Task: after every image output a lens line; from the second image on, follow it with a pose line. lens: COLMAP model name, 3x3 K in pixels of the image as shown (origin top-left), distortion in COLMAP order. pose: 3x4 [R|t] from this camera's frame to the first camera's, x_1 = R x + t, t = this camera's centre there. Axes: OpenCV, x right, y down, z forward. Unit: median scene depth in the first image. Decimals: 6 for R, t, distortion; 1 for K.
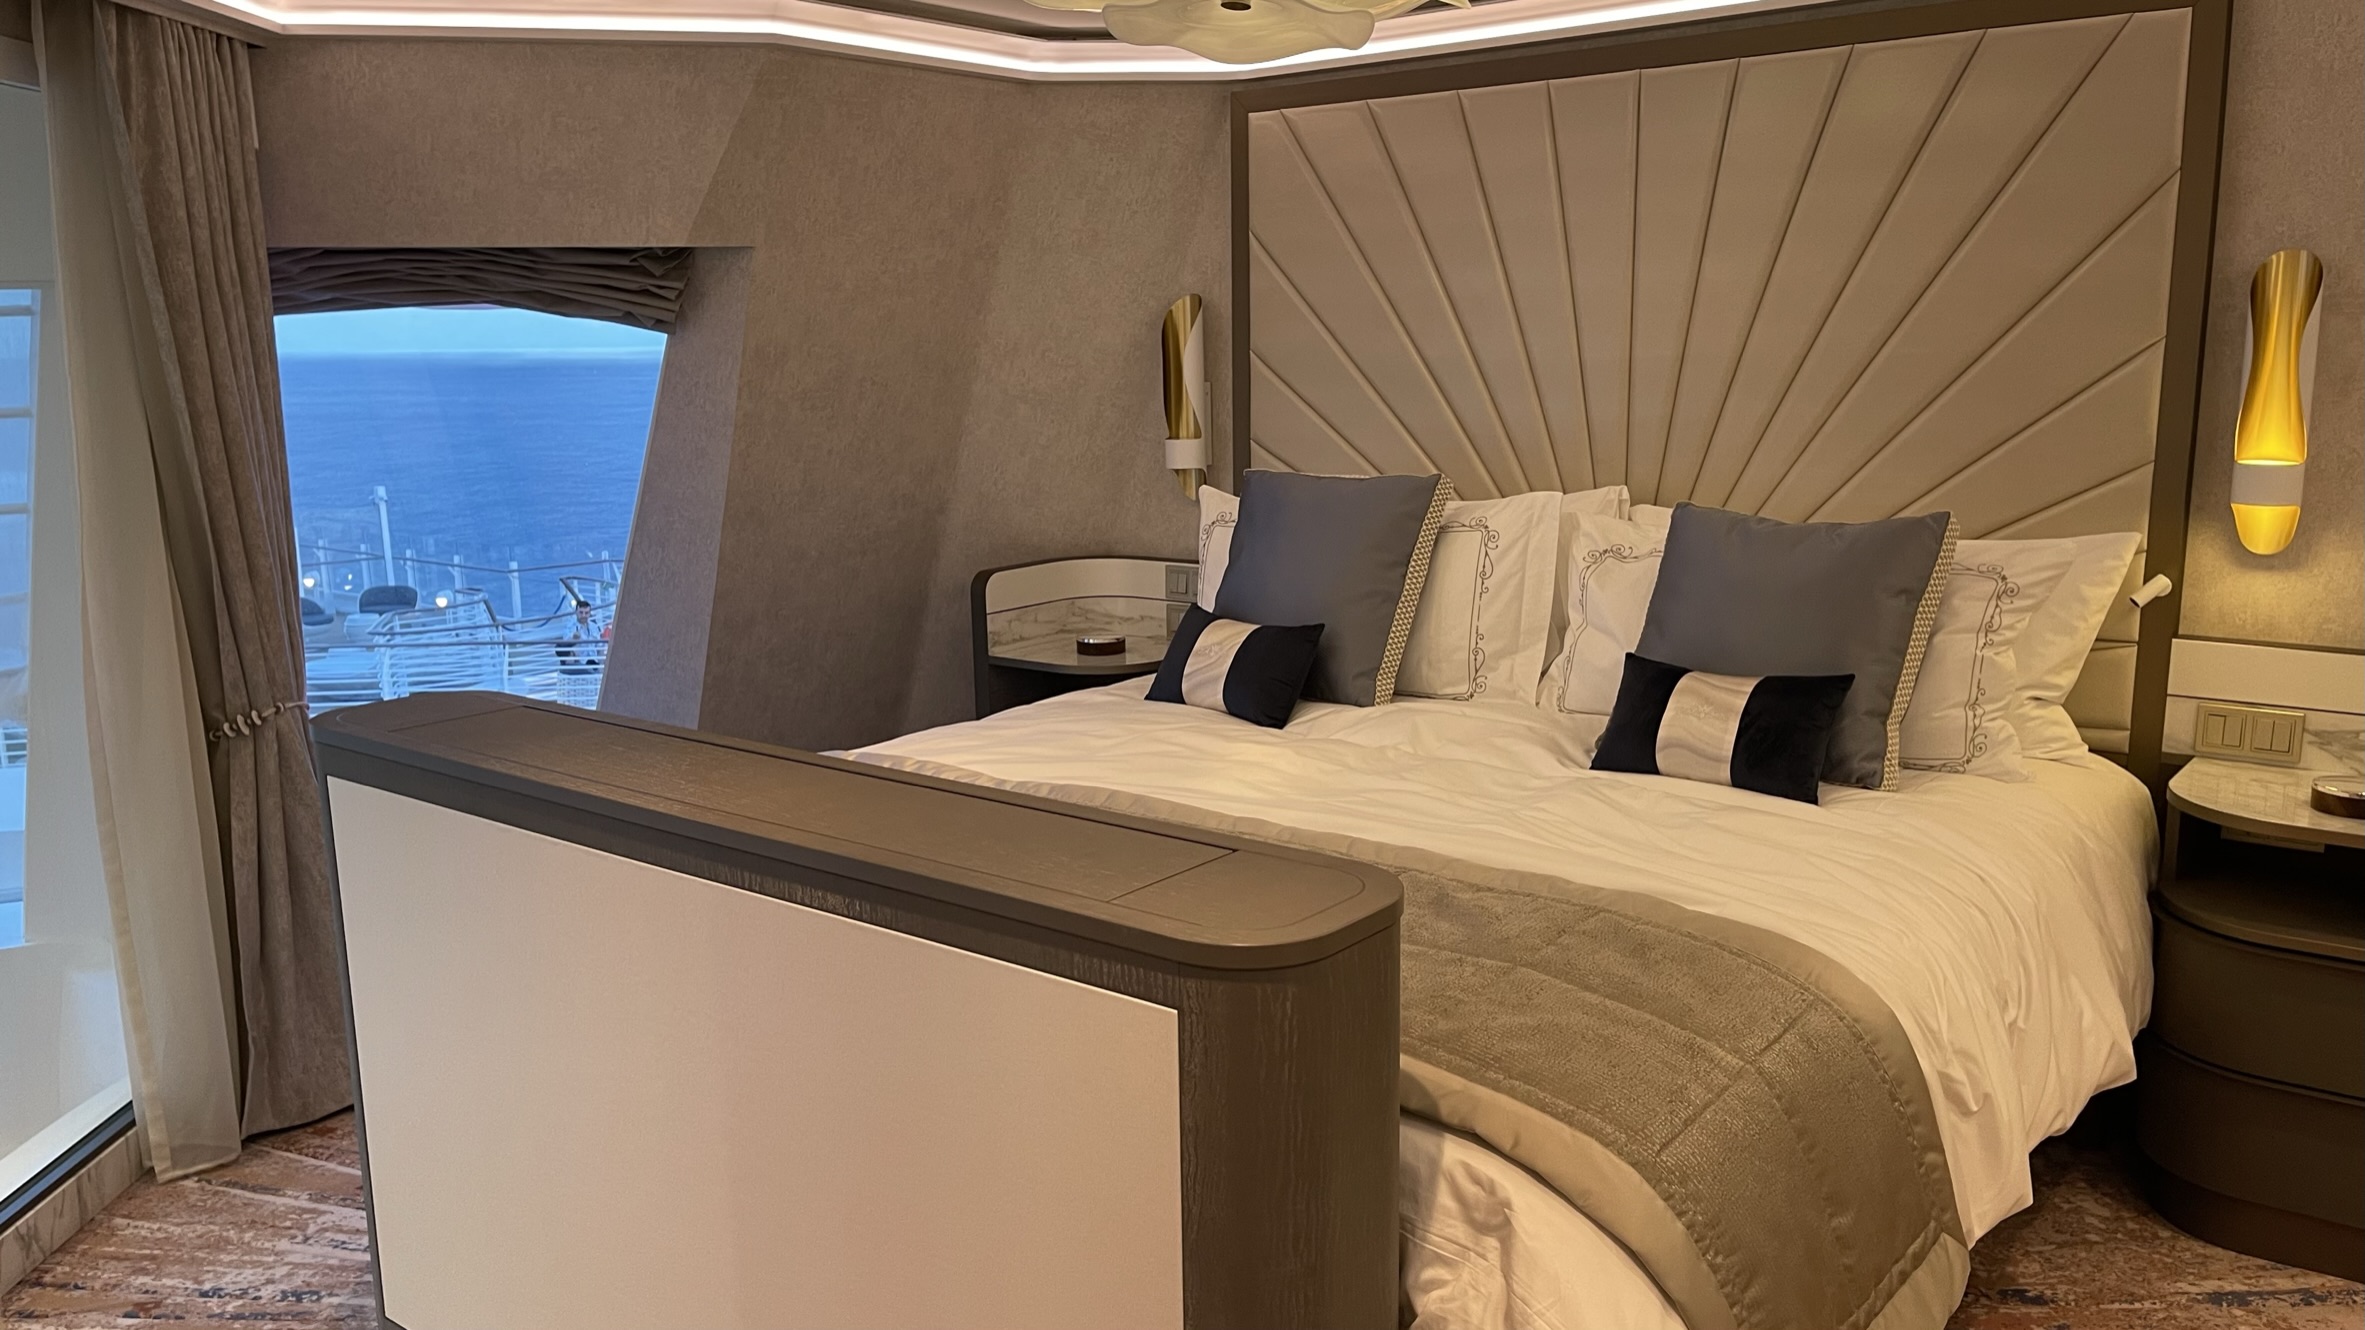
lens RADIAL K [[1786.7, 0, 1172.3], [0, 1786.7, 664.7], [0, 0, 1]] dist [0.058646, -0.081394]
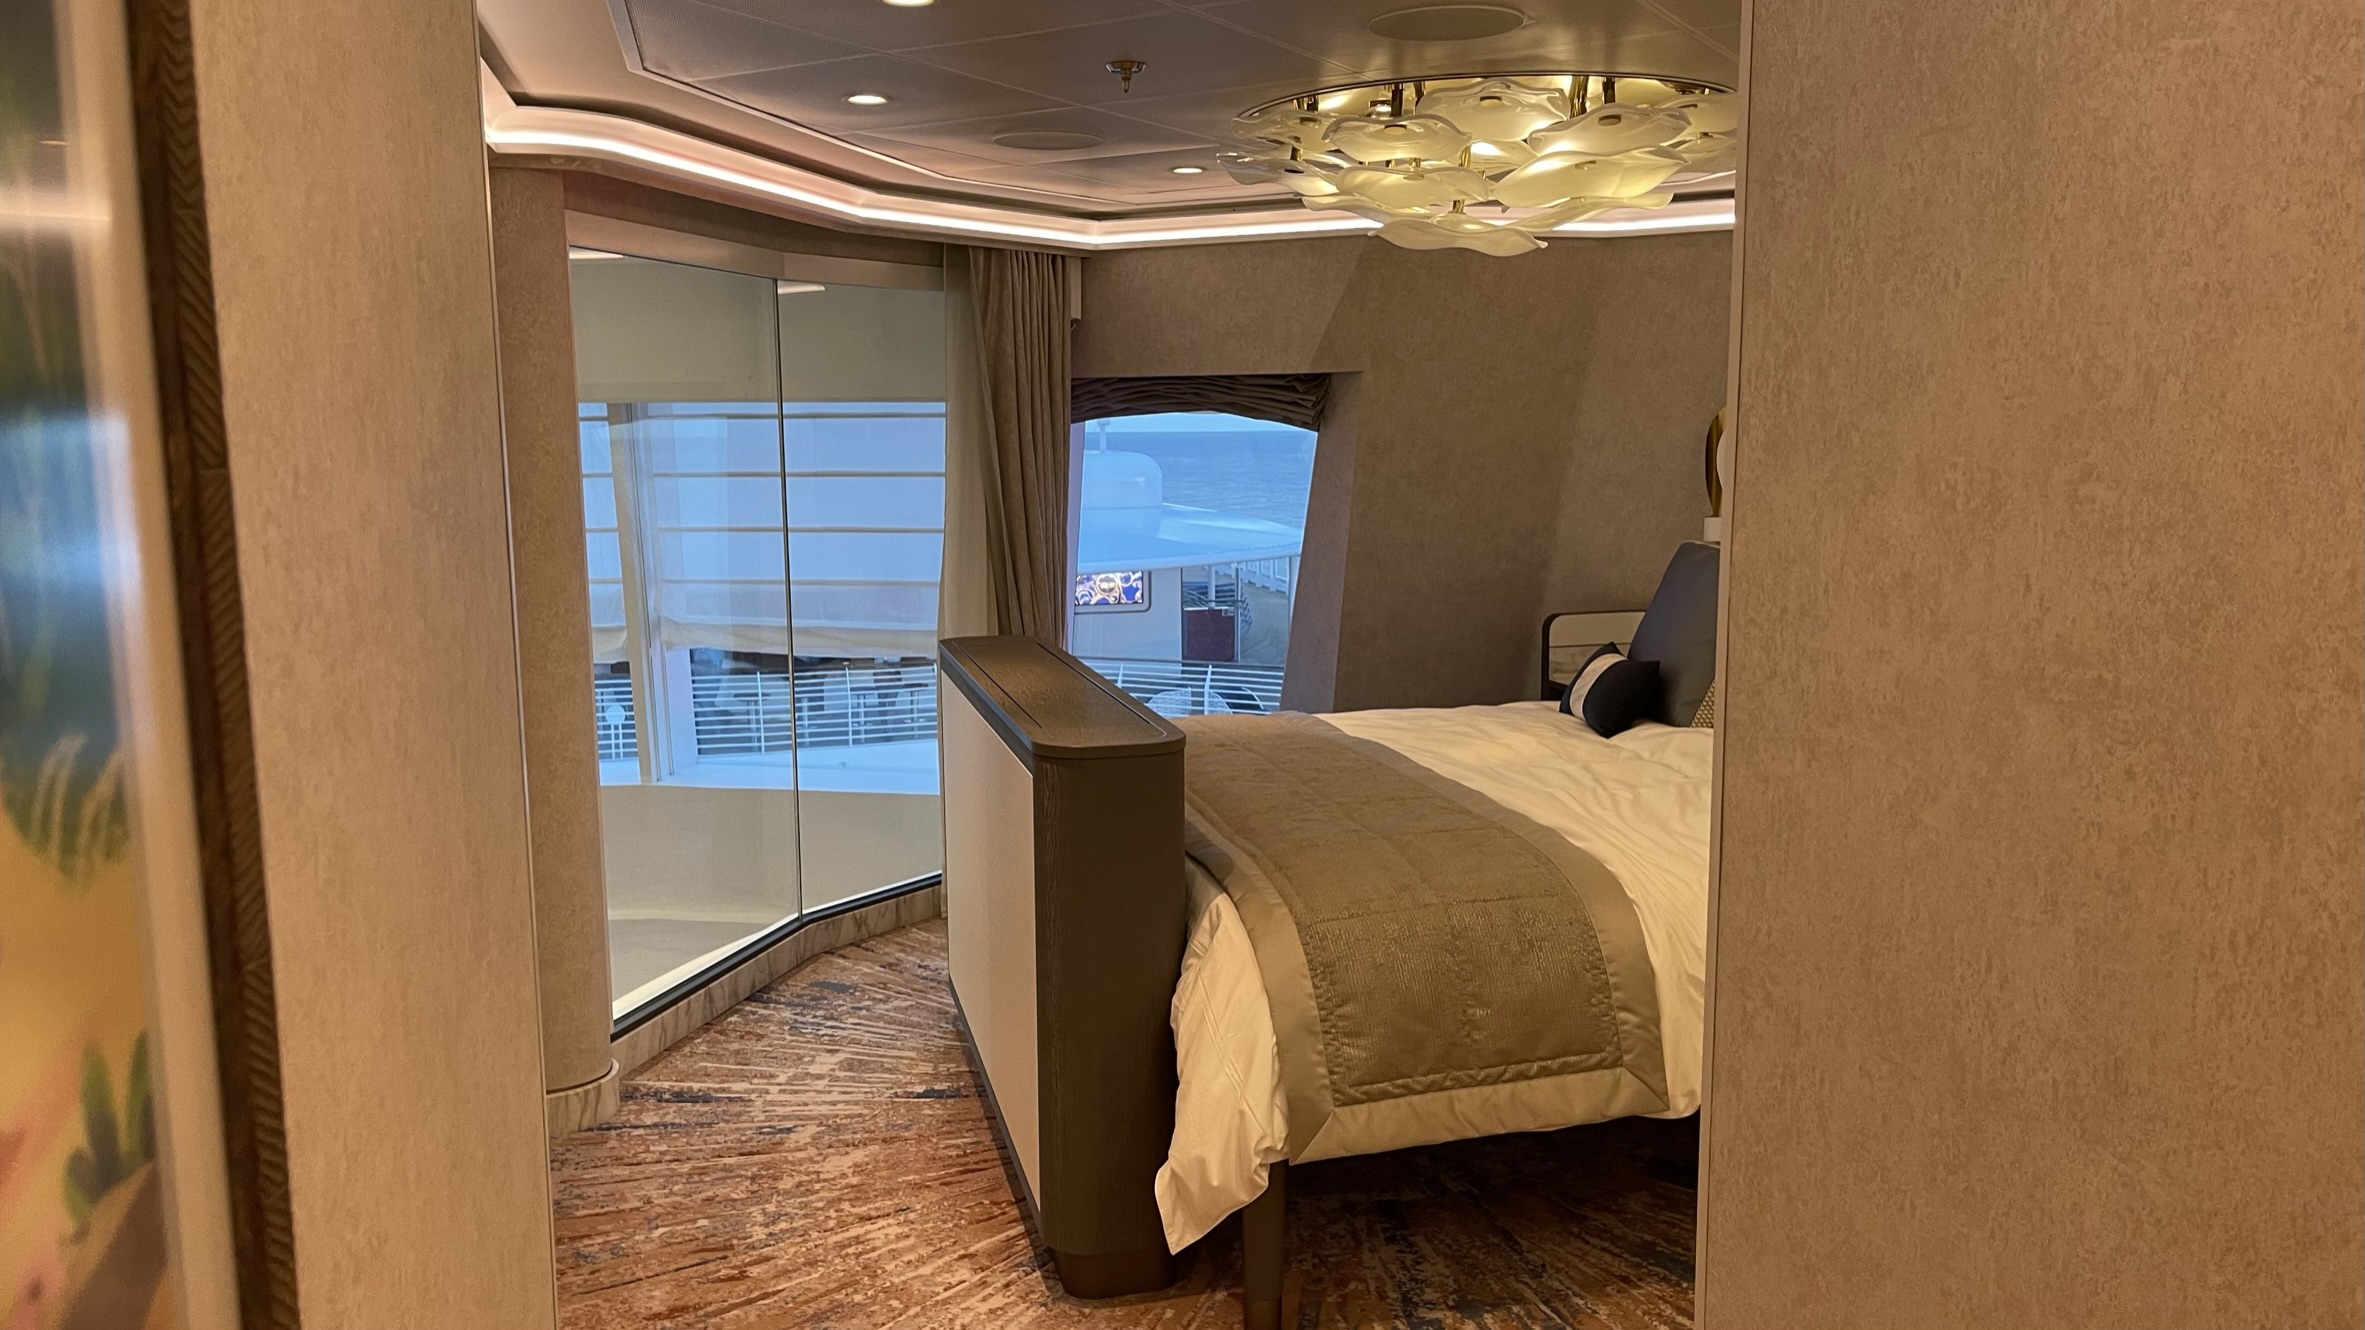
lens RADIAL K [[1786.7, 0, 1173.6], [0, 1786.7, 666.3], [0, 0, 1]] dist [0.058646, -0.081394]
pose [[0.791210, 0.091303, -0.604690, 0.538867], [-0.115319, 0.993328, -0.000906, 0.020274], [0.600573, 0.070449, 0.796460, -0.214682]]
